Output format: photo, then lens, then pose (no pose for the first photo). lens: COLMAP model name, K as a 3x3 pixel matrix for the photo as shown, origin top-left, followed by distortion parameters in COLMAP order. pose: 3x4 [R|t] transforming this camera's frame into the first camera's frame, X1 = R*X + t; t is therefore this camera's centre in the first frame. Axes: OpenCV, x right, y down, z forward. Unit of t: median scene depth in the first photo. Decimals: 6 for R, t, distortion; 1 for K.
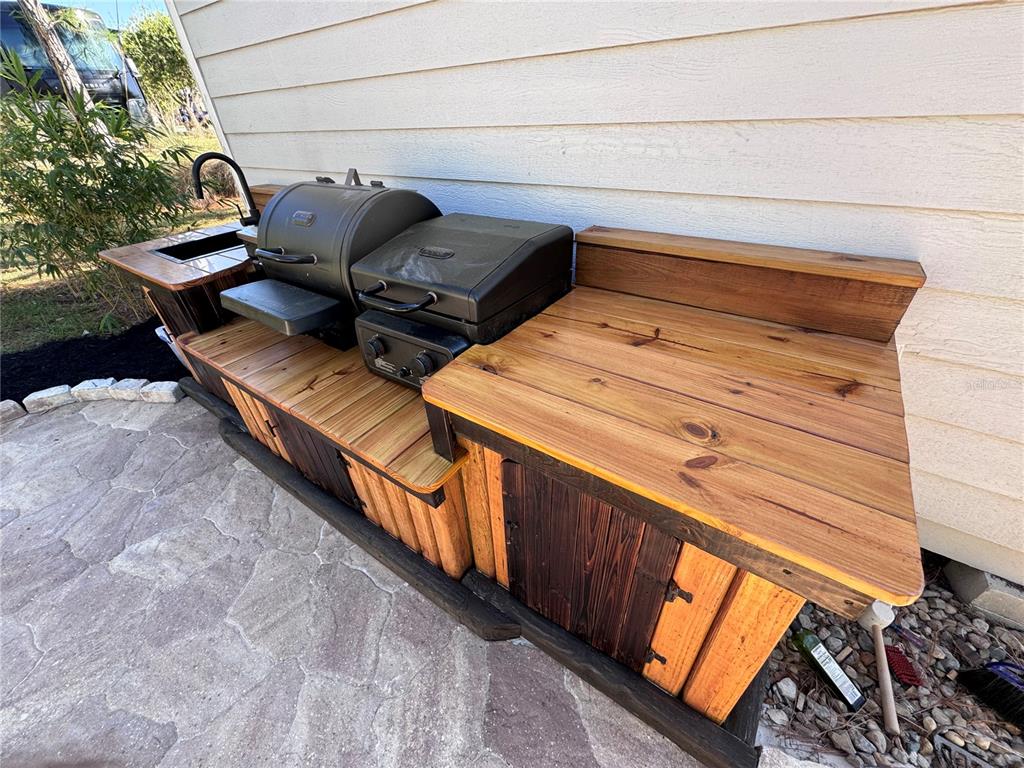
lens RADIAL K [[409.0, 0, 508.1], [0, 409.0, 379.8], [0, 0, 1]] dist [-0.002595, 0.001183]
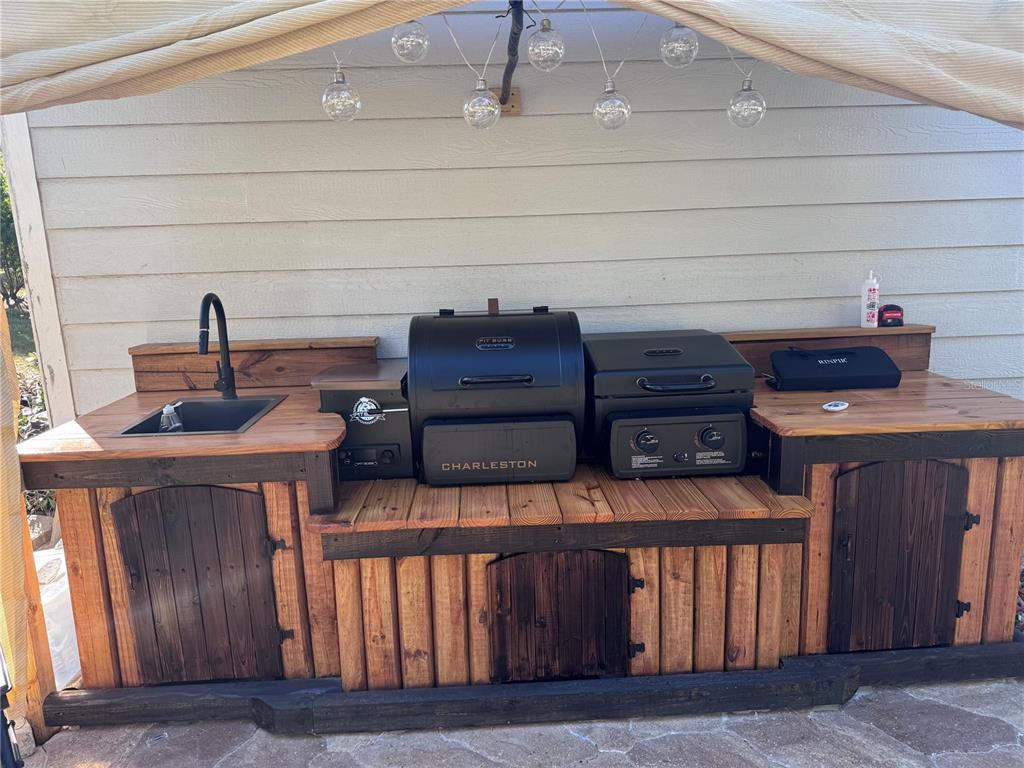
lens RADIAL K [[715.7, 0, 515.4], [0, 715.7, 384.3], [0, 0, 1]] dist [0.052977, -0.052441]
pose [[0.789910, -0.096230, 0.605626, -1.439807], [0.337996, 0.892372, -0.299051, 0.189936], [-0.511666, 0.440922, 0.737418, -0.177271]]
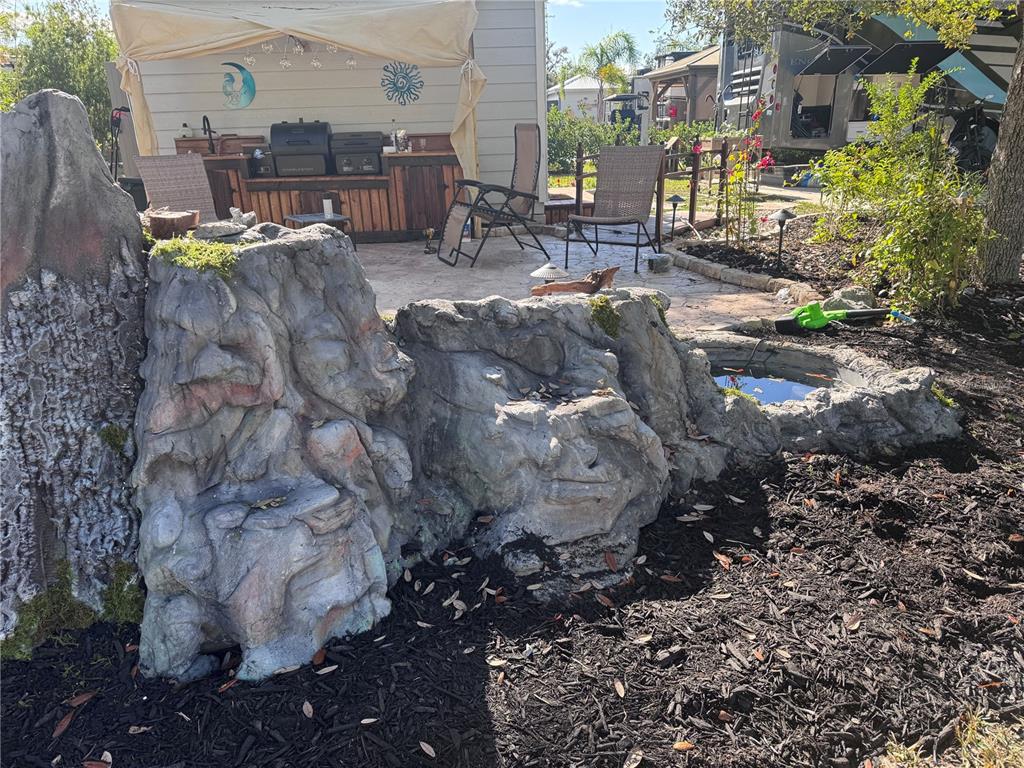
lens RADIAL K [[715.7, 0, 508.8], [0, 715.7, 385.1], [0, 0, 1]] dist [0.052977, -0.052441]
pose [[0.748907, -0.214697, 0.626932, -2.985506], [0.373782, 0.918060, -0.132109, 2.522829], [-0.547198, 0.333273, 0.767791, -3.185610]]
